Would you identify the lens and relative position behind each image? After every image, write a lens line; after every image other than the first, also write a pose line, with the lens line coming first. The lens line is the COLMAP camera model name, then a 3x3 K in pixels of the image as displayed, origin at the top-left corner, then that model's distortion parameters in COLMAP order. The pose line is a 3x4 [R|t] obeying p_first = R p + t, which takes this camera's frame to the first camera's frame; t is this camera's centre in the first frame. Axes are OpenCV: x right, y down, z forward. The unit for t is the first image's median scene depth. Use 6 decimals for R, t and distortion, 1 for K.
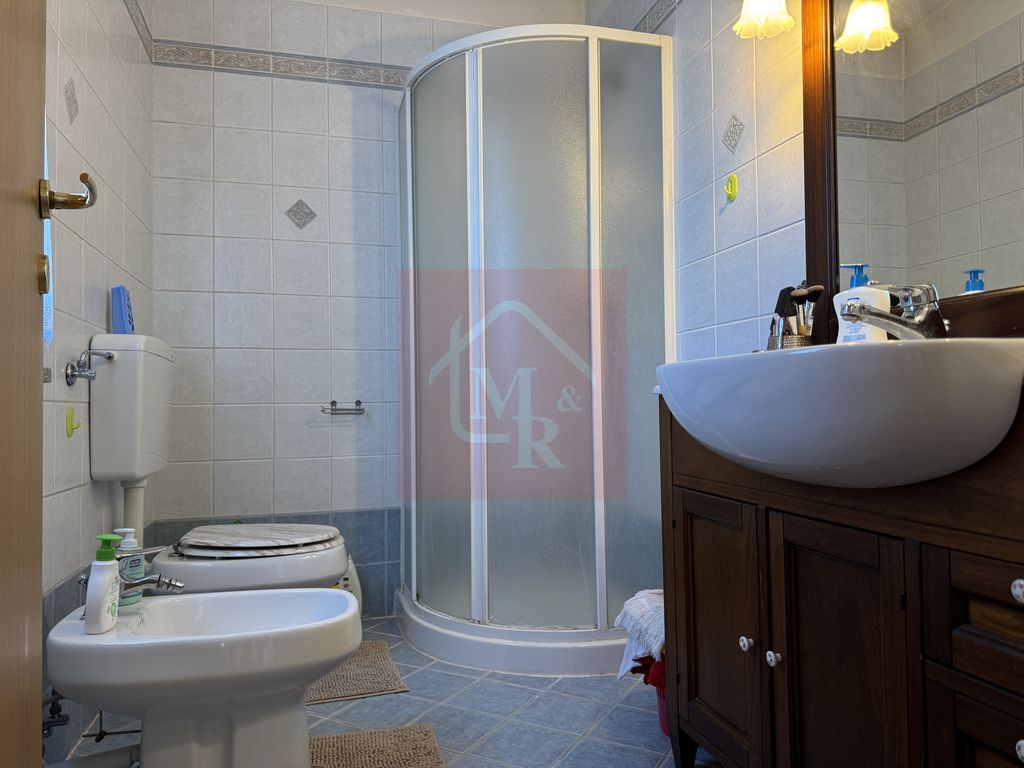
lens RADIAL K [[716.6, 0, 512.9], [0, 716.6, 387.9], [0, 0, 1]] dist [0.186595, -0.428885]
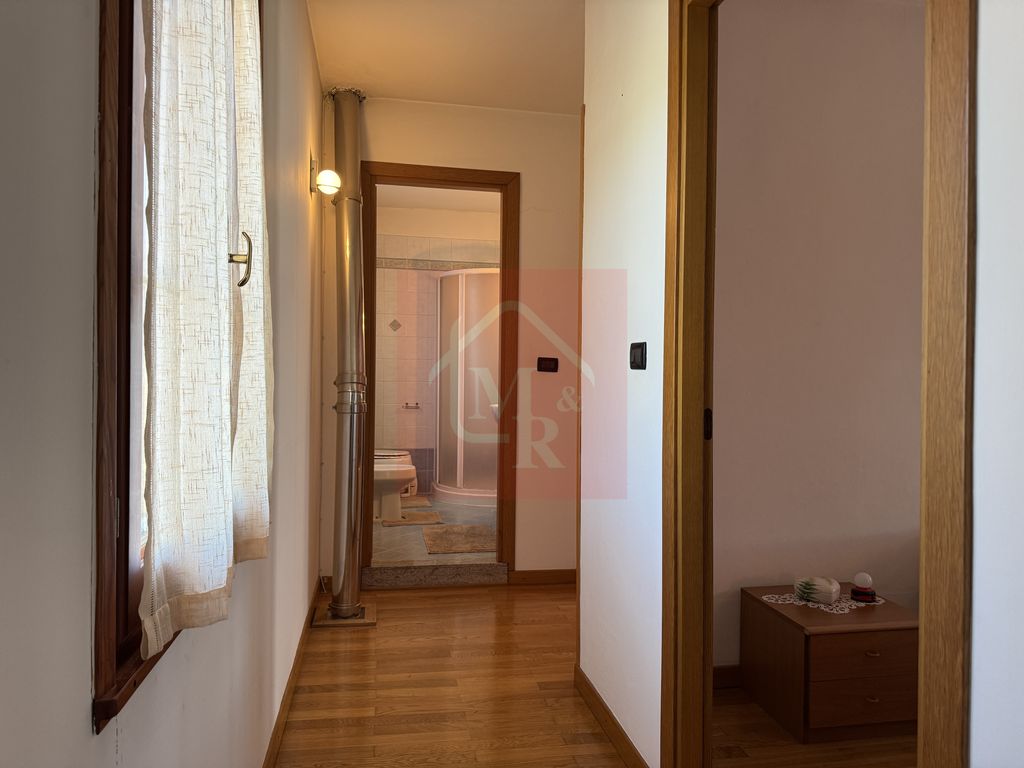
lens RADIAL K [[718.1, 0, 512.0], [0, 718.1, 384.0], [0, 0, 1]] dist [0.123384, -0.157956]
pose [[0.996167, 0.021075, -0.084890, 0.296994], [-0.018930, 0.999483, 0.025999, -0.112269], [0.085394, -0.024292, 0.996051, -1.330630]]
